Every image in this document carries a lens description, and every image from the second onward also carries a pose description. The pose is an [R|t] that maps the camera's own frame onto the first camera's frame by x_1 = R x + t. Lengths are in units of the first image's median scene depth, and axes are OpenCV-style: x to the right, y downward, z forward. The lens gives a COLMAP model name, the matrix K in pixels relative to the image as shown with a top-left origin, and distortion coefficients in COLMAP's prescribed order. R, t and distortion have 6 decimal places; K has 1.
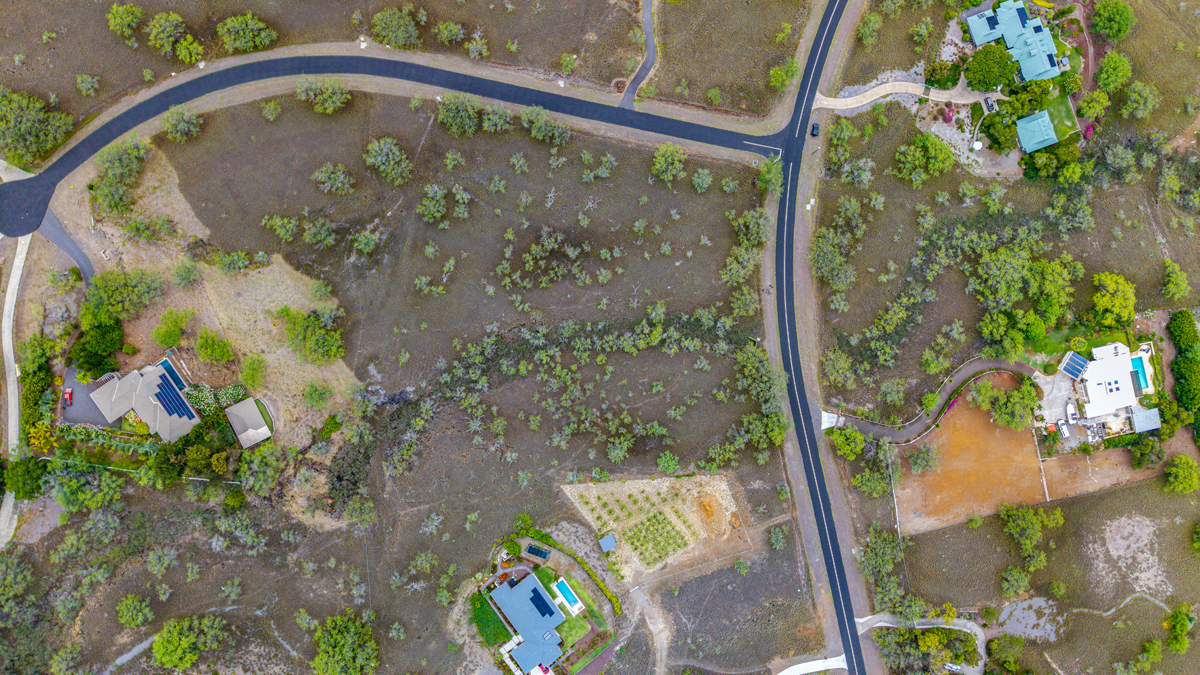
lens RADIAL K [[785.1, 0, 596.4], [0, 785.1, 365.8], [0, 0, 1]] dist [0.036069, -0.037291]
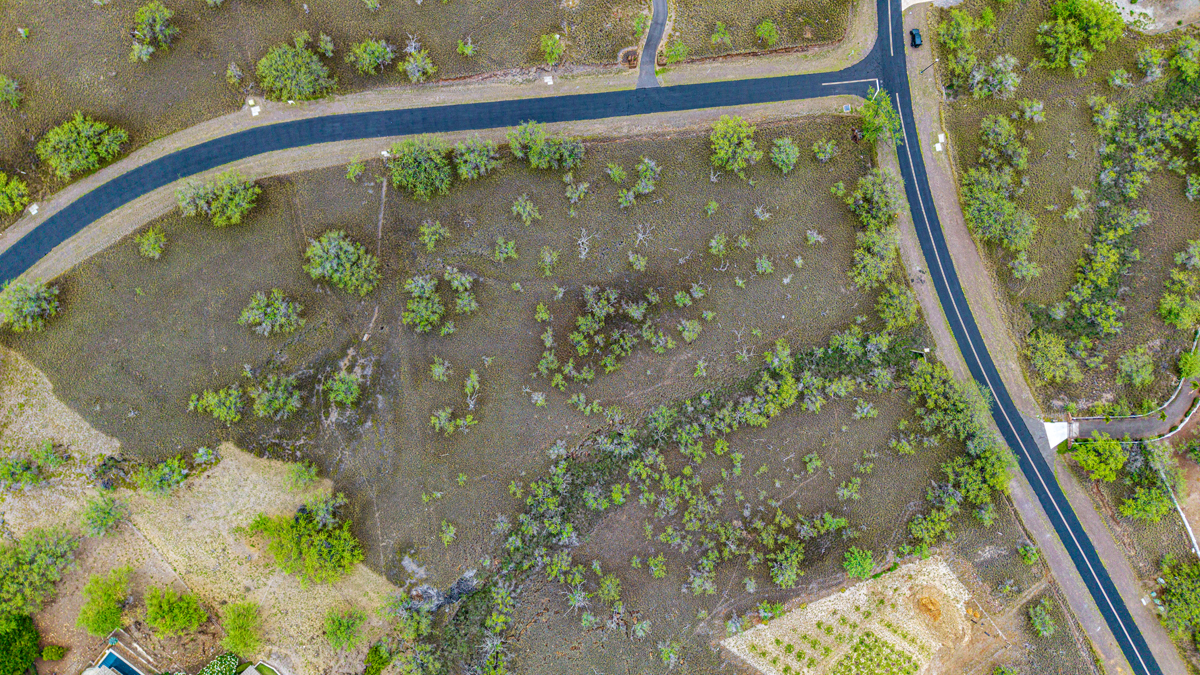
lens RADIAL K [[785.1, 0, 596.4], [0, 785.1, 365.8], [0, 0, 1]] dist [0.036069, -0.037291]
pose [[0.956286, -0.292430, 0.001306, -0.079337], [0.292395, 0.956224, 0.011895, -0.117668], [-0.004727, -0.010993, 0.999928, 0.314123]]
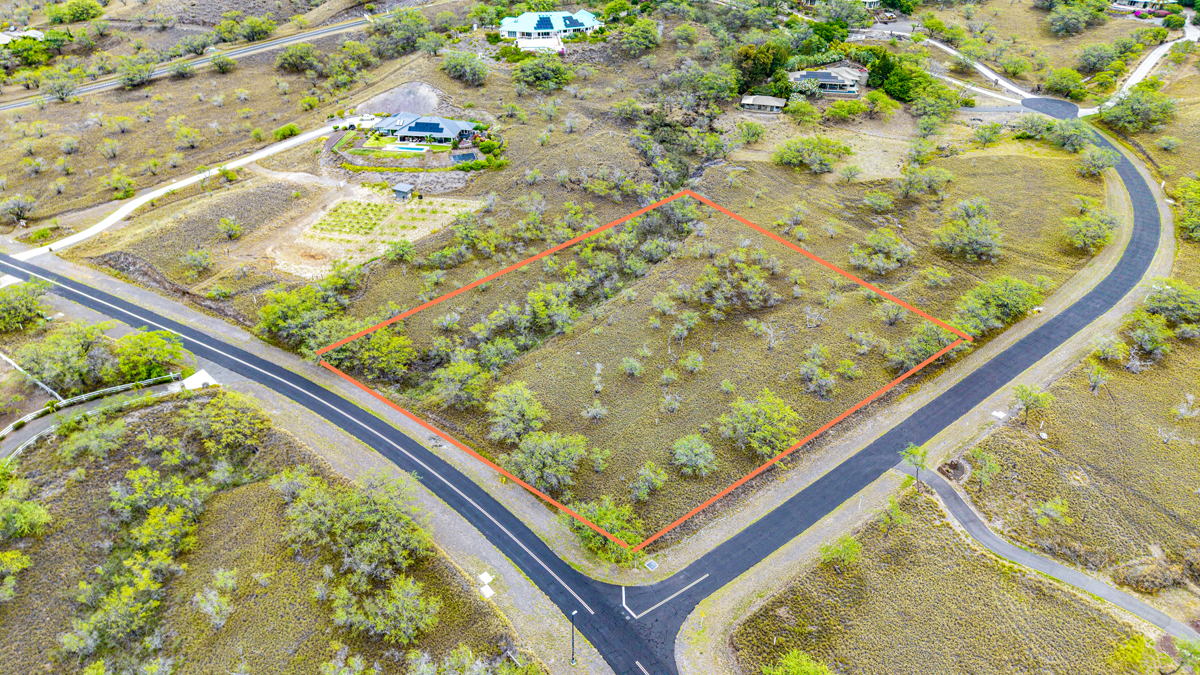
lens RADIAL K [[785.1, 0, 596.4], [0, 785.1, 365.8], [0, 0, 1]] dist [0.036069, -0.037291]
pose [[-0.672388, 0.363384, -0.644862, 0.471691], [-0.739111, -0.376840, 0.558308, -0.447111], [-0.040129, 0.852023, 0.521964, 0.715849]]
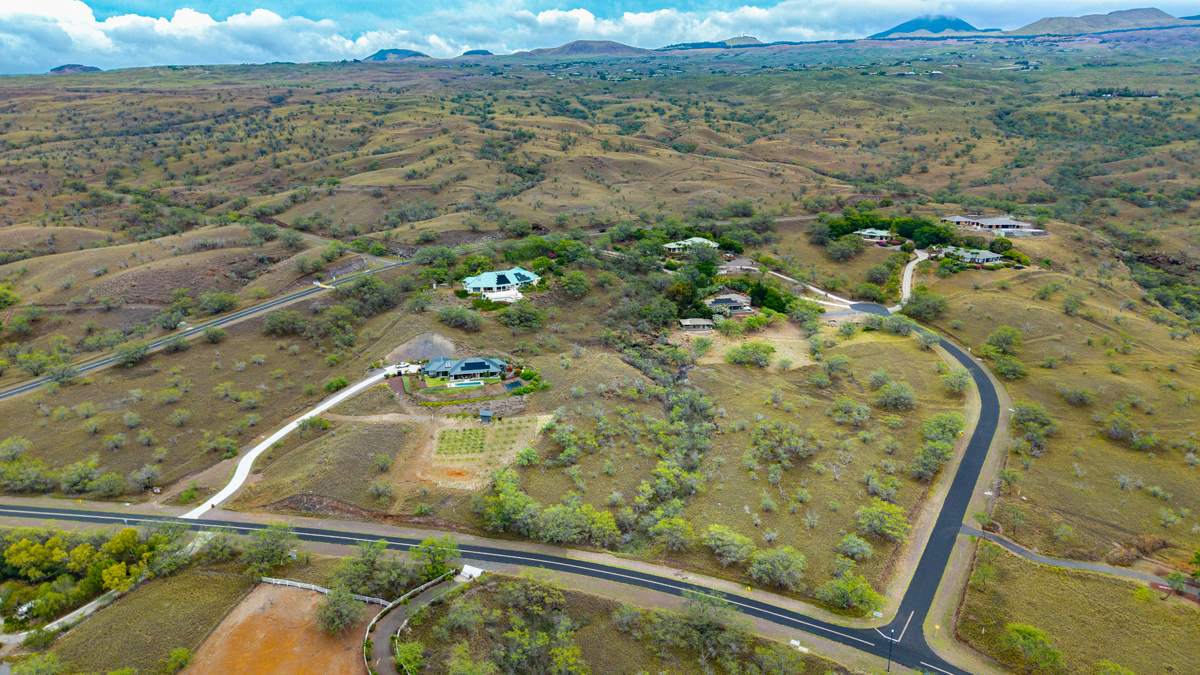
lens RADIAL K [[785.1, 0, 596.4], [0, 785.1, 365.8], [0, 0, 1]] dist [0.036069, -0.037291]
pose [[-0.379008, 0.235992, -0.894796, 0.846166], [-0.925113, -0.120434, 0.360086, -0.261583], [-0.022786, 0.964263, 0.263965, 0.664463]]
